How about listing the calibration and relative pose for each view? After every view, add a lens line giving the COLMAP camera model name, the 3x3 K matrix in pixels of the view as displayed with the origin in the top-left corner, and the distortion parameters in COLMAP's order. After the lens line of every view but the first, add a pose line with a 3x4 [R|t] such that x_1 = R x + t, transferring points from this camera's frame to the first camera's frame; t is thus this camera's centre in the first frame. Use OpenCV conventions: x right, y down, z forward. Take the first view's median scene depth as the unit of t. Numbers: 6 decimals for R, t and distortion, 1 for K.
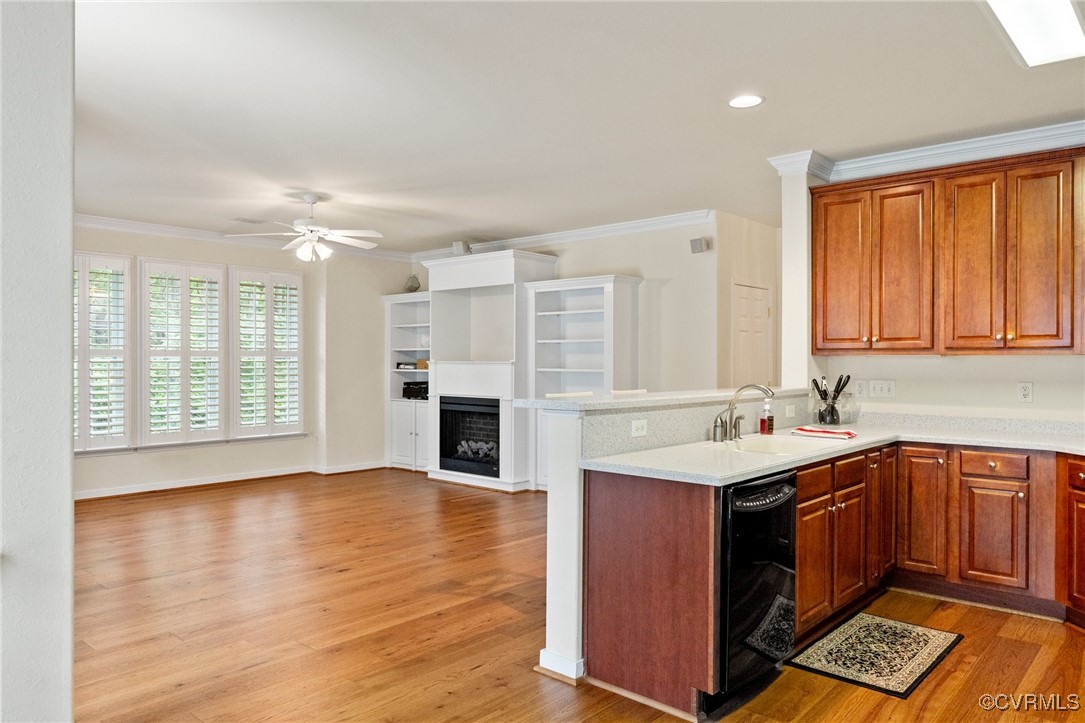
lens RADIAL K [[745.7, 0, 542.5], [0, 745.7, 361.5], [0, 0, 1]] dist [-0.000758, -0.000787]
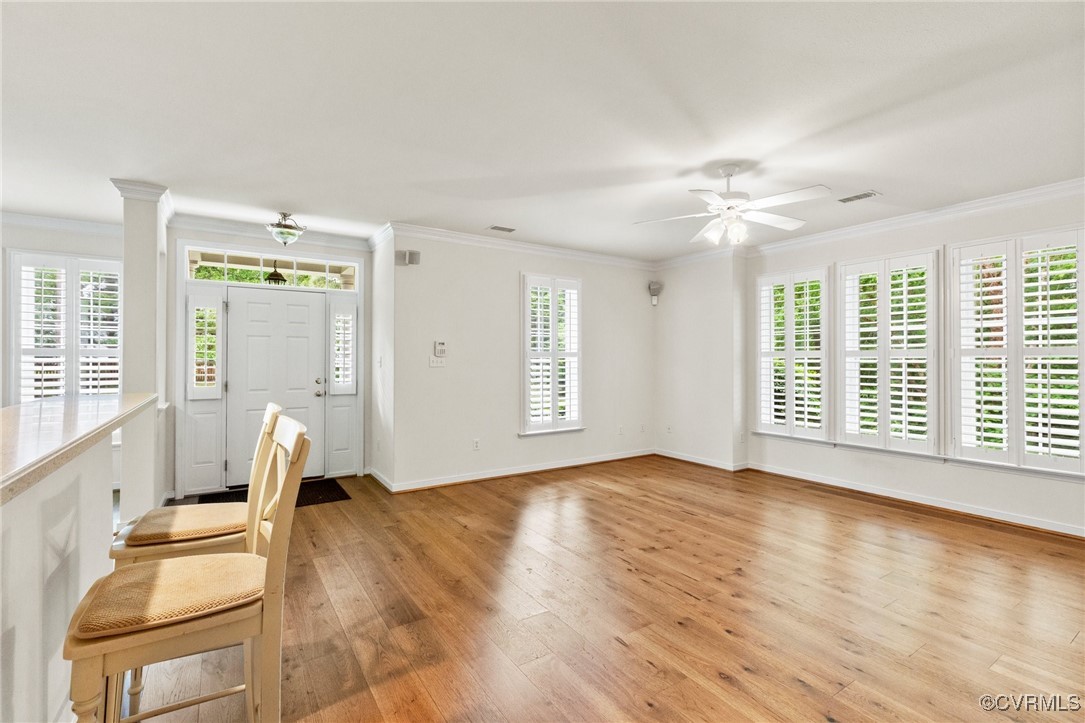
lens RADIAL K [[485.5, 0, 541.6], [0, 485.5, 359.6], [0, 0, 1]] dist [0.006794, -0.001032]
pose [[-0.263207, -0.001580, -0.964738, 0.348668], [-0.002326, 0.999997, -0.001003, -0.001572], [0.964736, 0.001980, -0.263210, 1.177833]]
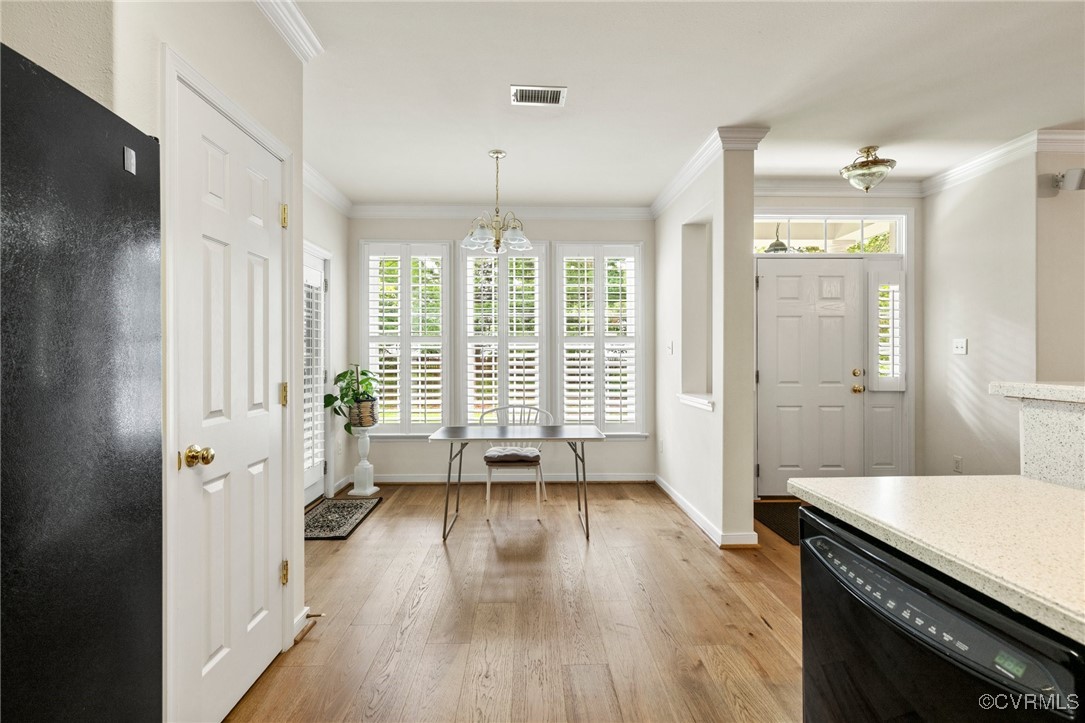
lens RADIAL K [[485.5, 0, 541.6], [0, 485.5, 359.6], [0, 0, 1]] dist [0.006794, -0.001032]
pose [[-0.726484, 0.001591, -0.687182, 0.405172], [-0.001304, 0.999992, 0.003694, 0.021217], [0.687182, 0.003580, -0.726476, 0.643909]]
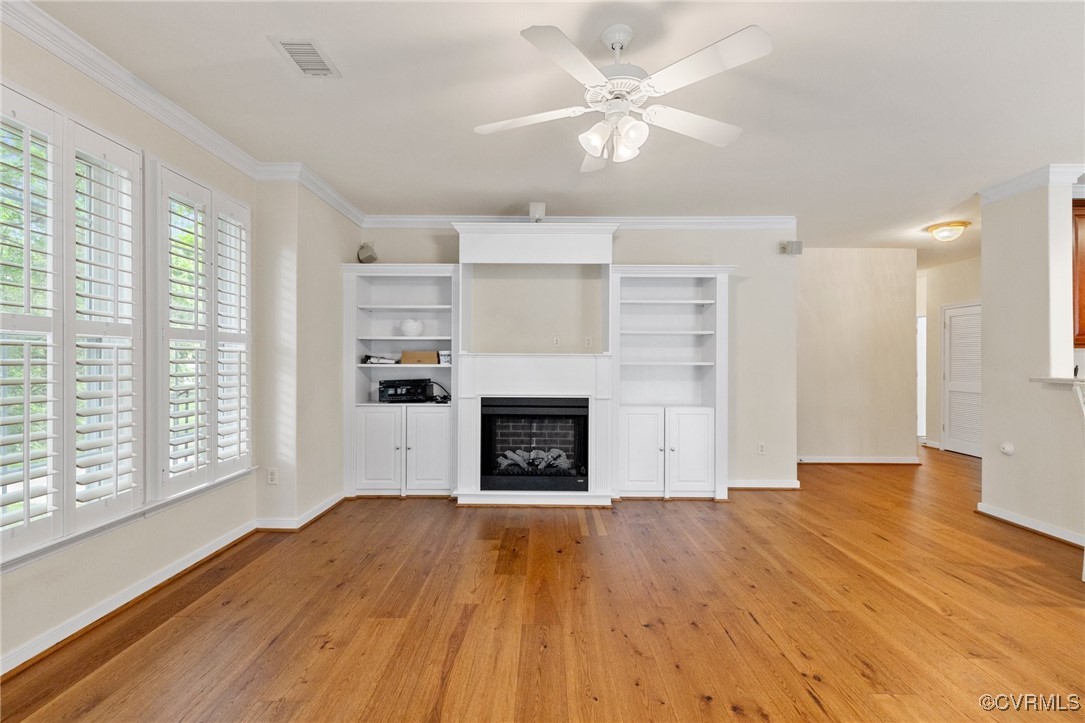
lens RADIAL K [[485.5, 0, 541.6], [0, 485.5, 359.6], [0, 0, 1]] dist [0.006794, -0.001032]
pose [[0.749416, 0.002285, 0.662095, -0.723852], [-0.002103, 0.999997, -0.001070, 0.011726], [-0.662096, -0.000590, 0.749419, 0.973208]]
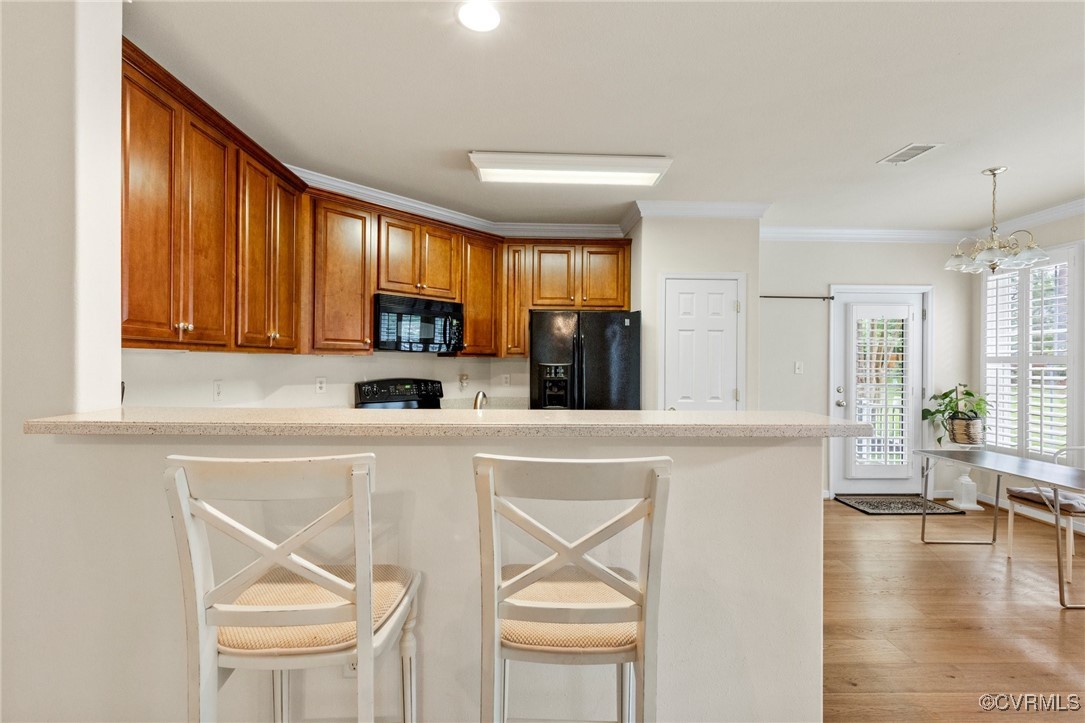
lens RADIAL K [[485.5, 0, 541.6], [0, 485.5, 359.6], [0, 0, 1]] dist [0.006794, -0.001032]
pose [[-0.685601, -0.005801, 0.727954, -0.101926], [-0.011721, 0.999927, -0.003070, -0.002116], [-0.727883, -0.010637, -0.685619, 1.013984]]
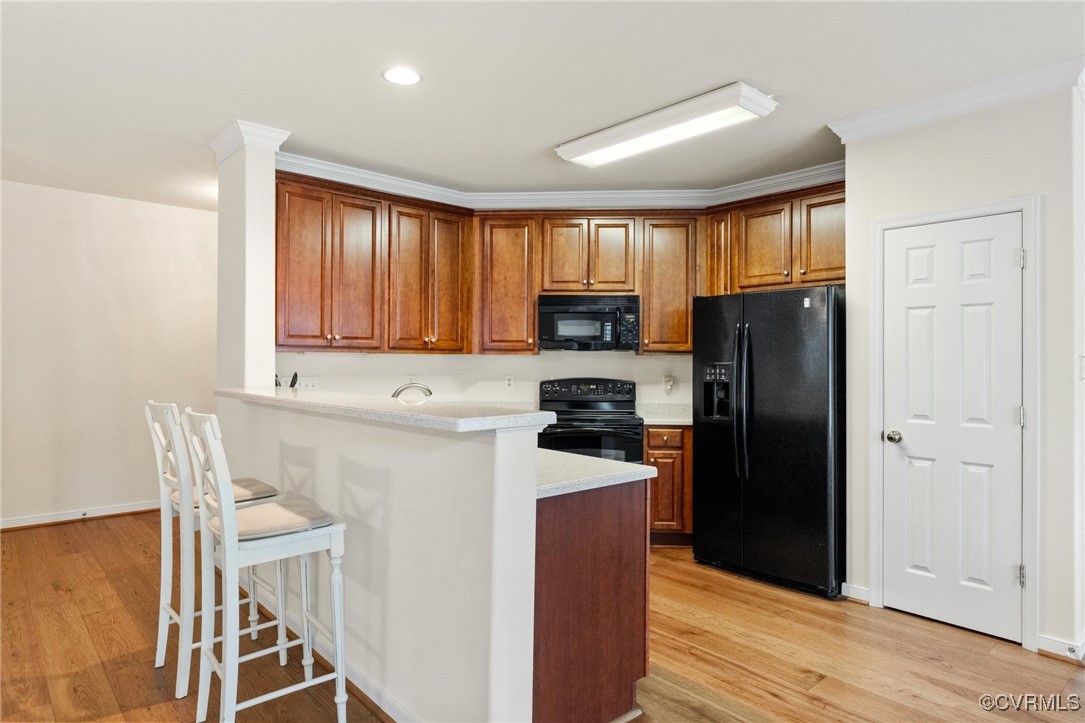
lens RADIAL K [[632.7, 0, 541.0], [0, 632.7, 355.4], [0, 0, 1]] dist [0.001275, 0.001009]
pose [[0.114573, 0.005539, 0.993399, -0.379915], [-0.005300, 0.999974, -0.004964, -0.001551], [-0.993401, -0.004696, 0.114599, 0.581533]]
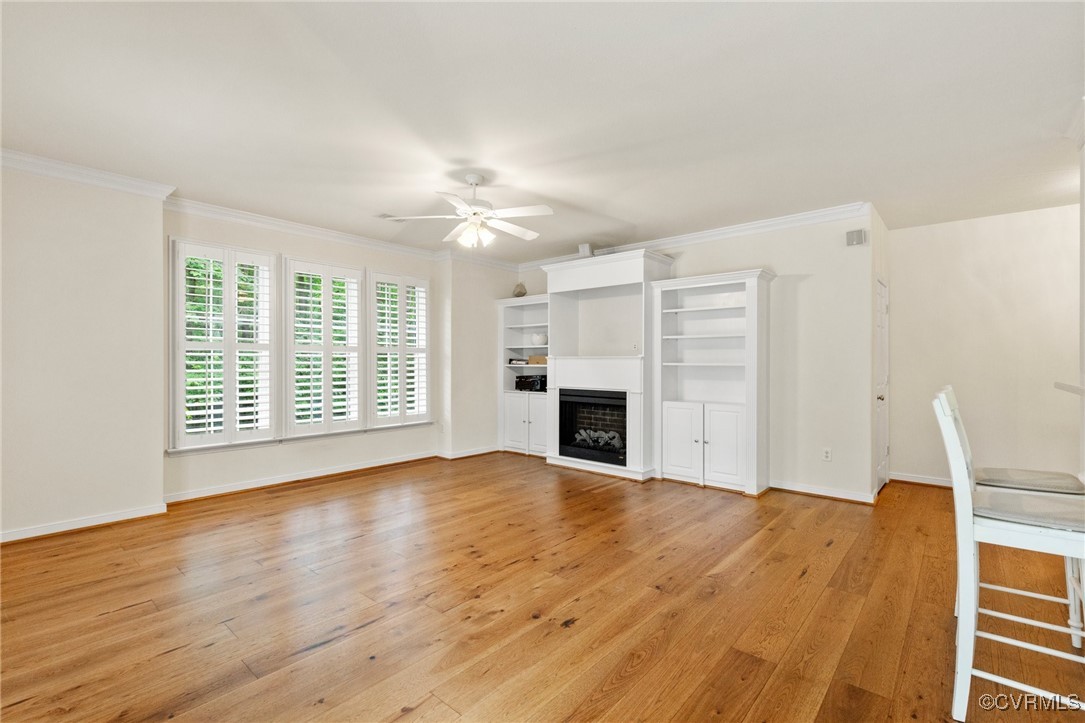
lens RADIAL K [[485.5, 0, 541.6], [0, 485.5, 359.6], [0, 0, 1]] dist [0.006794, -0.001032]
pose [[0.999926, 0.000569, 0.012128, -0.291378], [-0.000491, 0.999979, -0.006418, 0.014247], [-0.012132, 0.006411, 0.999906, 0.487377]]
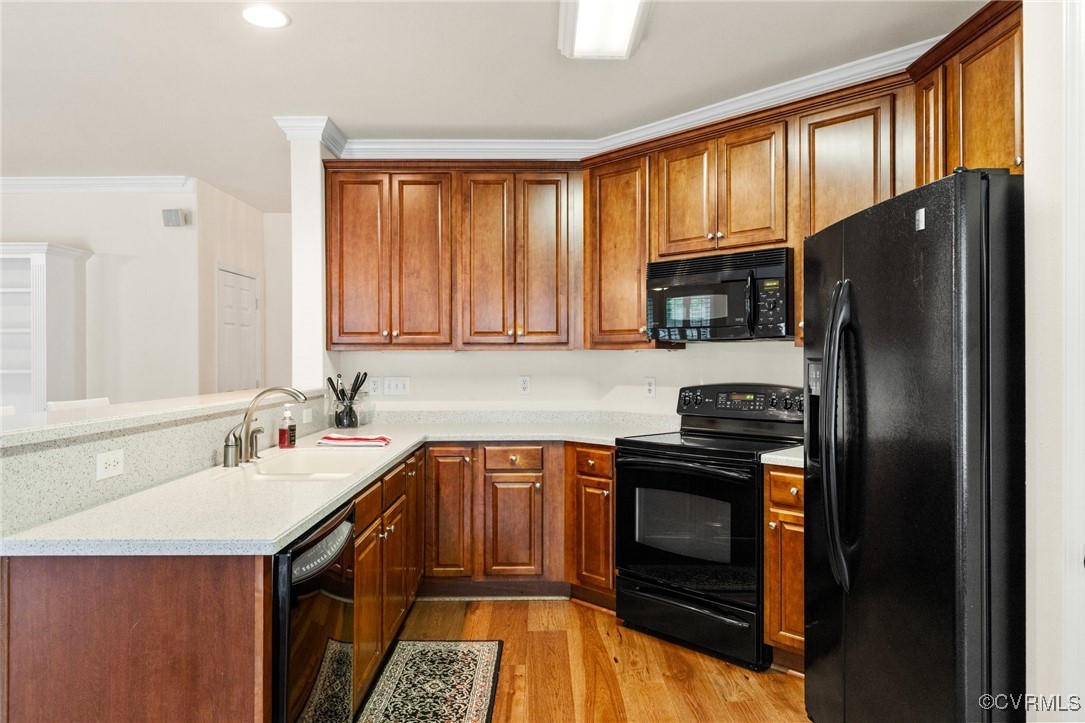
lens RADIAL K [[679.3, 0, 541.4], [0, 679.3, 359.1], [0, 0, 1]] dist [0.003424, -0.001187]
pose [[0.744776, -0.005562, 0.667291, 0.012894], [0.005013, 0.999984, 0.002740, 0.000761], [-0.667296, 0.001305, 0.744792, 0.229921]]
